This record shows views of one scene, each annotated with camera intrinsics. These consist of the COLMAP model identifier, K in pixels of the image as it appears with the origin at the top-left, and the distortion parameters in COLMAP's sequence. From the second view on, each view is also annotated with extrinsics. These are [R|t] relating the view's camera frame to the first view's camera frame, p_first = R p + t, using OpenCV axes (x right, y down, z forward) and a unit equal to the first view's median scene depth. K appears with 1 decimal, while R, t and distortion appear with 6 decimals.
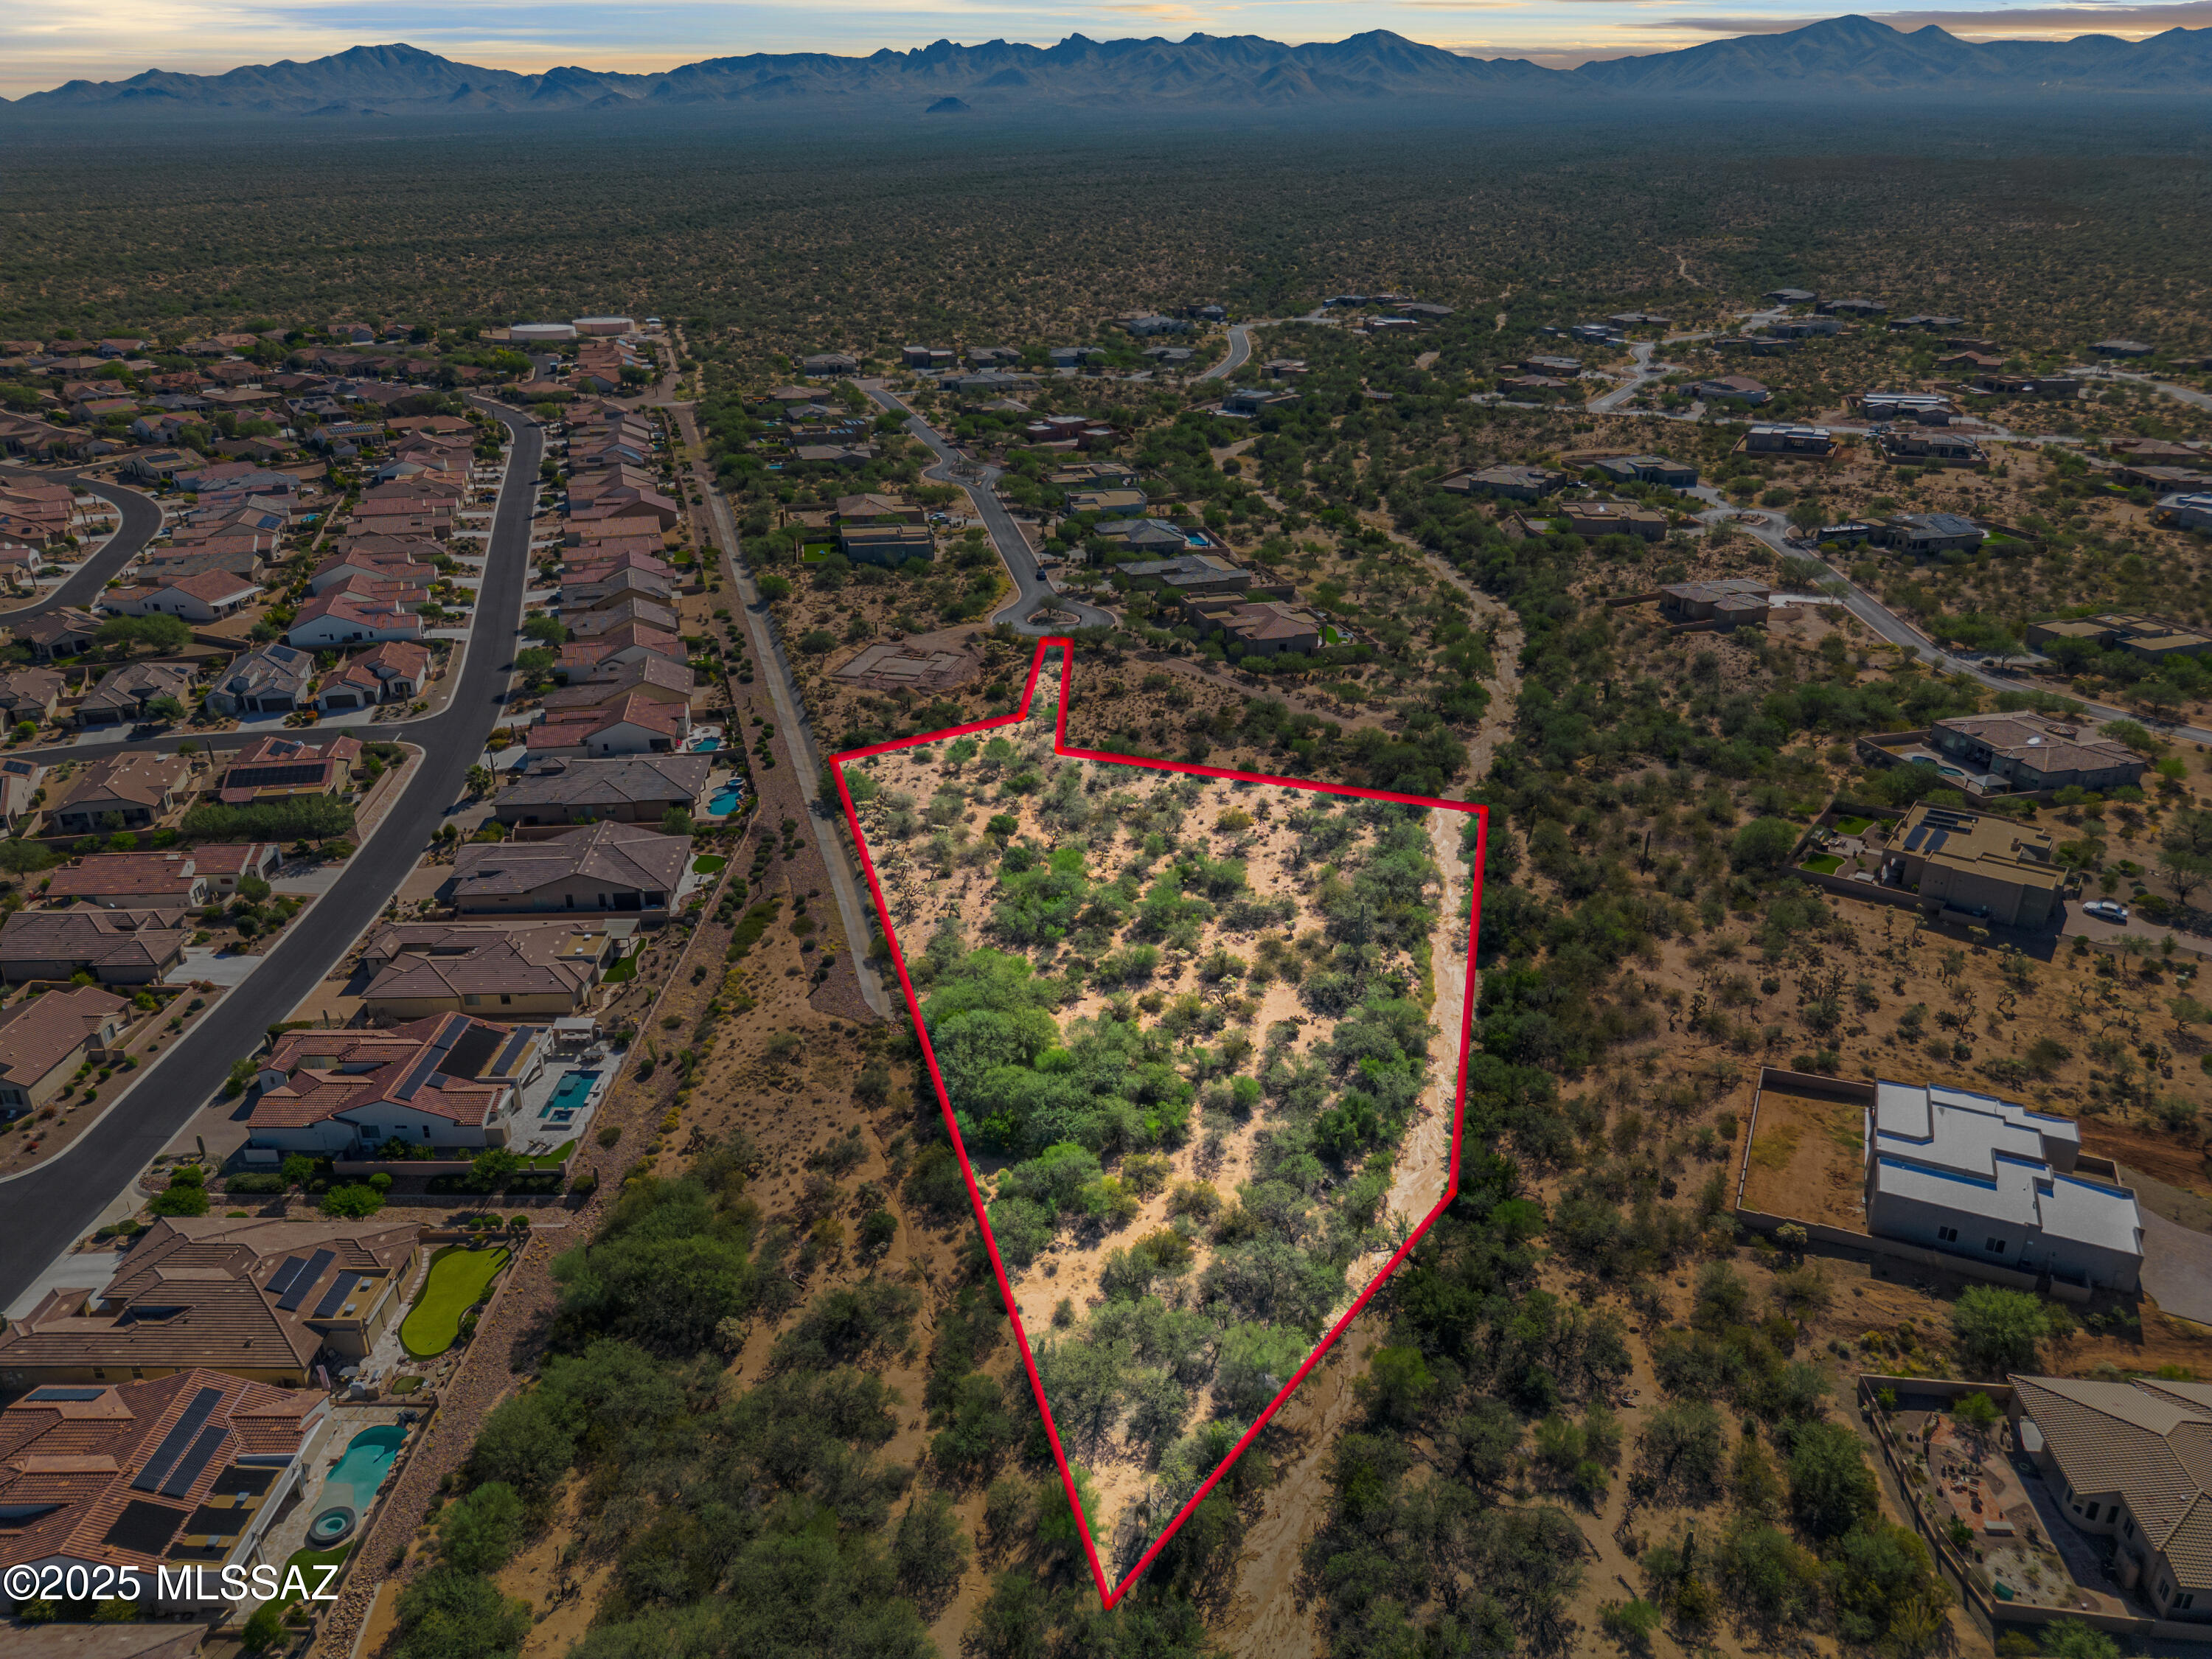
lens RADIAL K [[1548.0, 0, 1102.8], [0, 1548.0, 833.6], [0, 0, 1]] dist [0.083025, -0.083518]
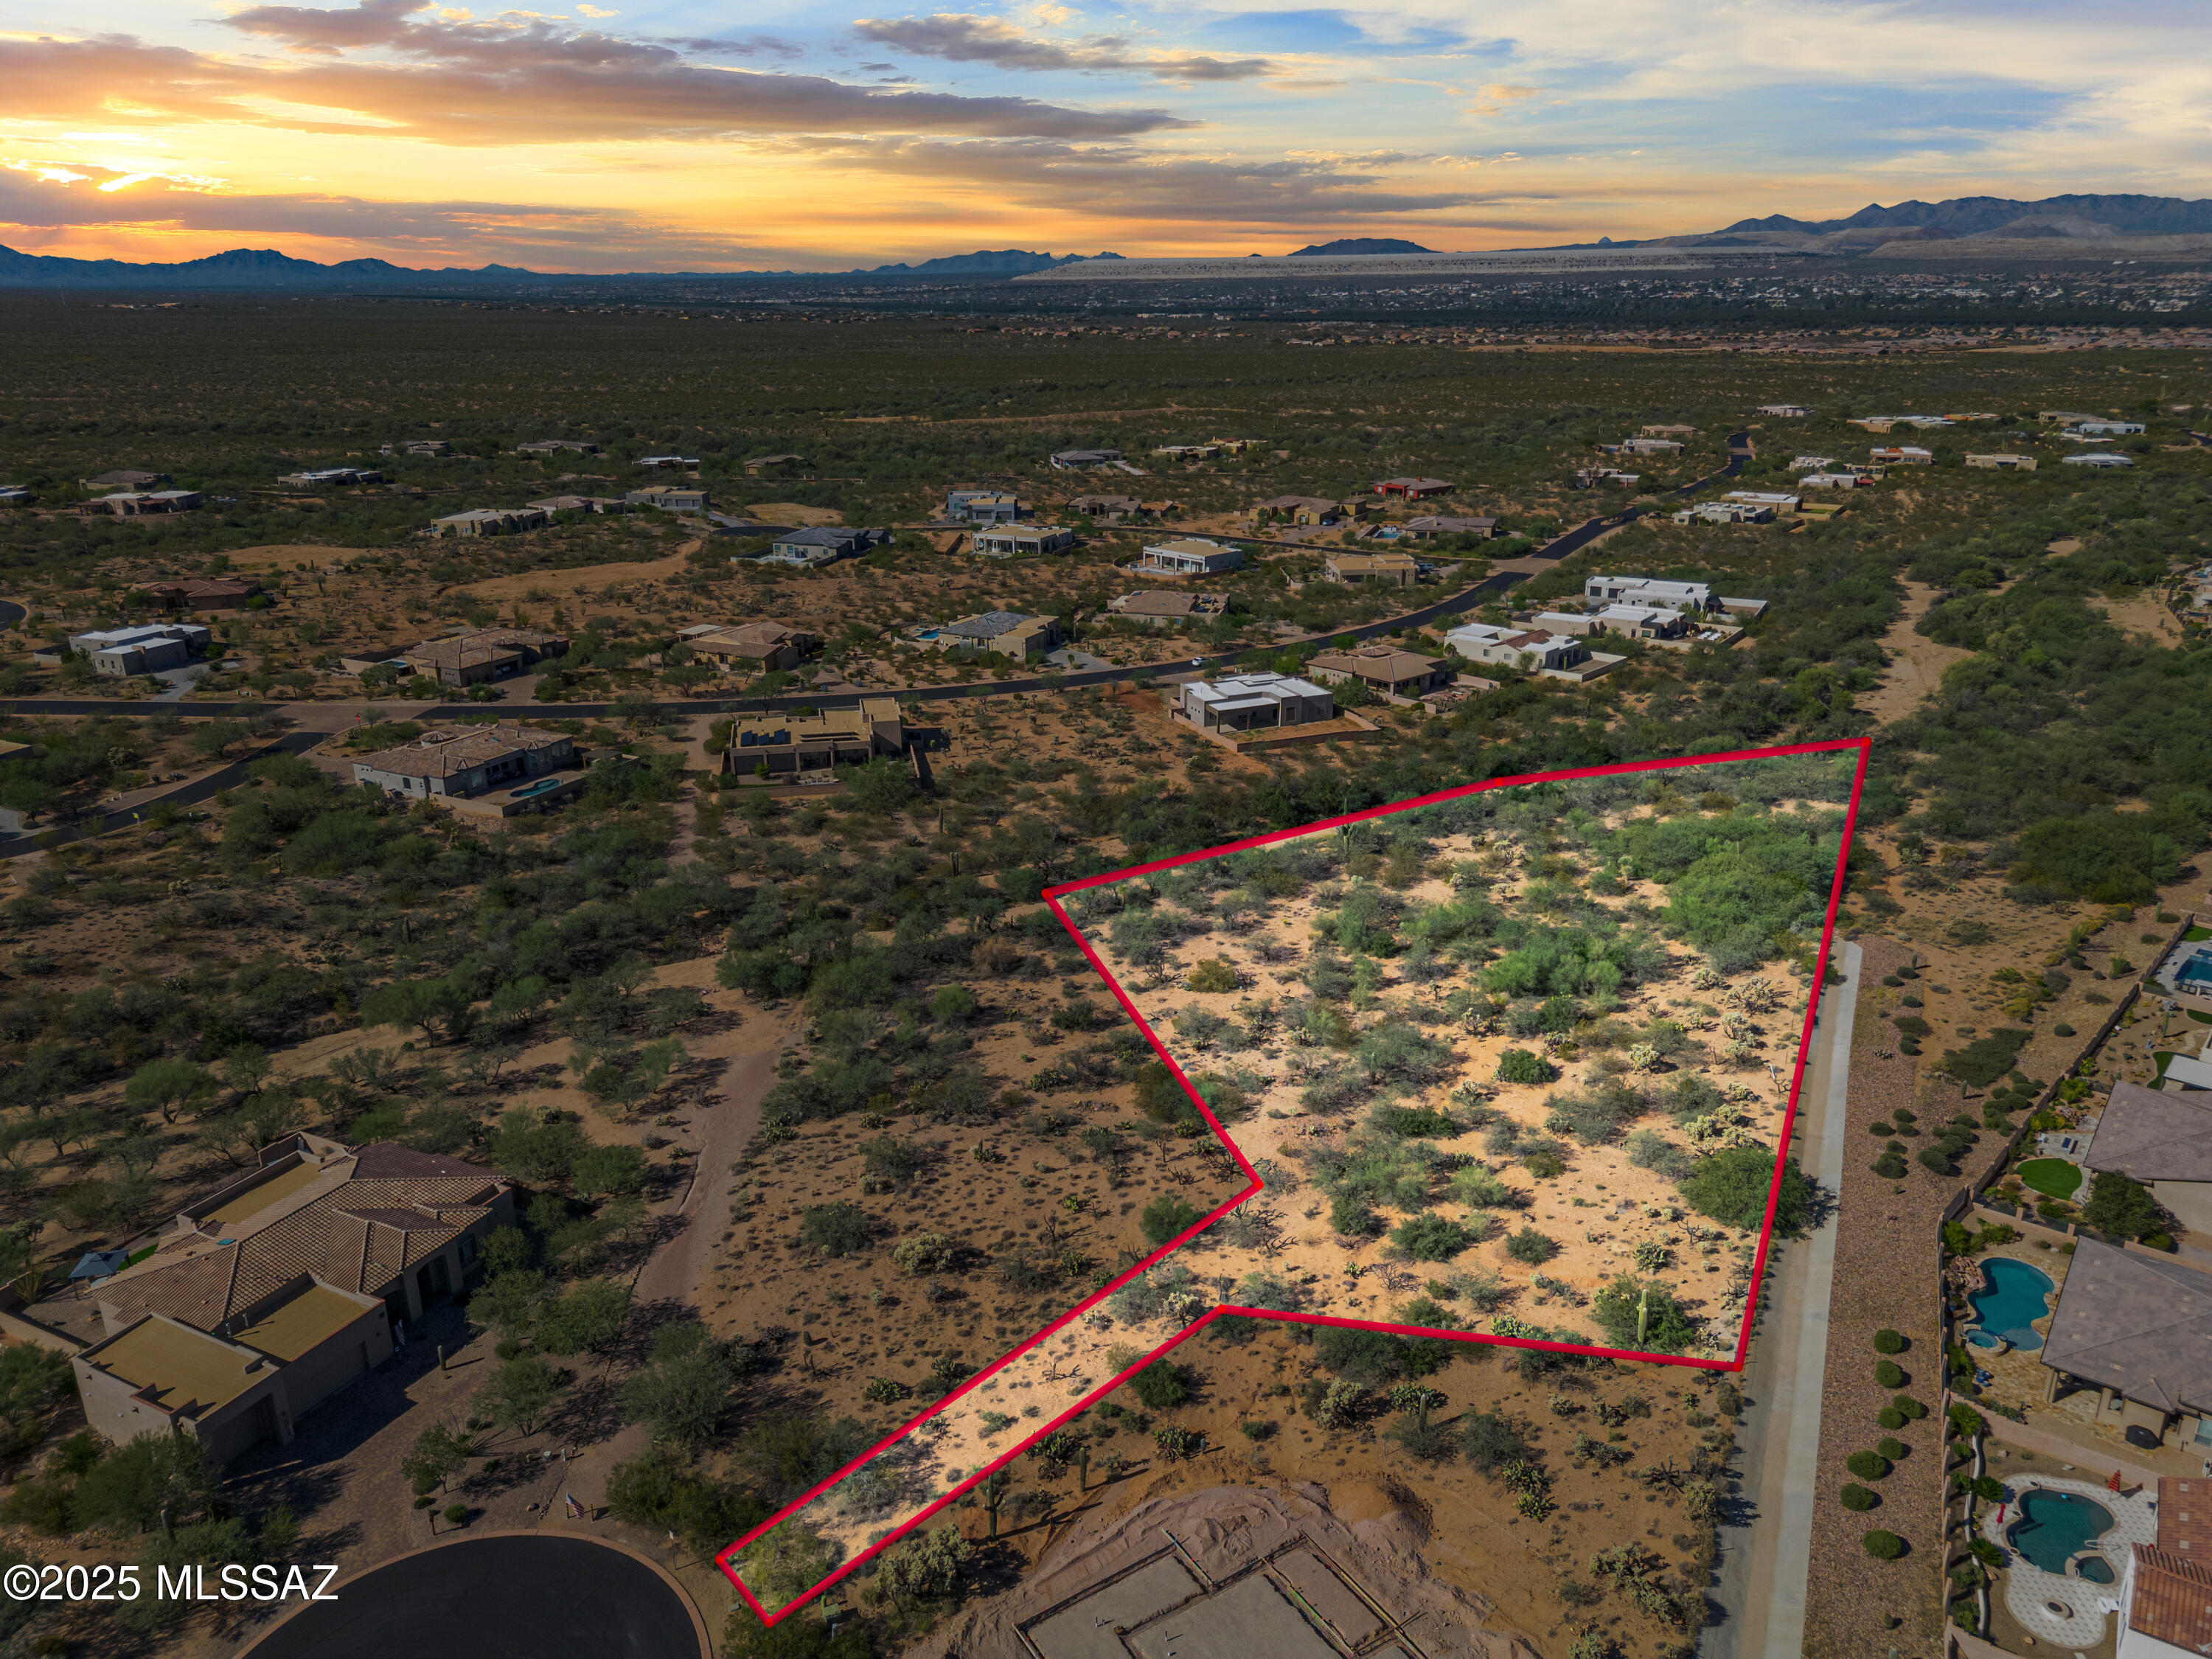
lens RADIAL K [[1548.0, 0, 1102.8], [0, 1548.0, 833.6], [0, 0, 1]] dist [0.083025, -0.083518]
pose [[-0.733848, -0.224042, 0.641305, -0.384139], [0.283684, 0.756719, 0.588982, -0.593710], [-0.617244, 0.614152, -0.491759, 1.604761]]
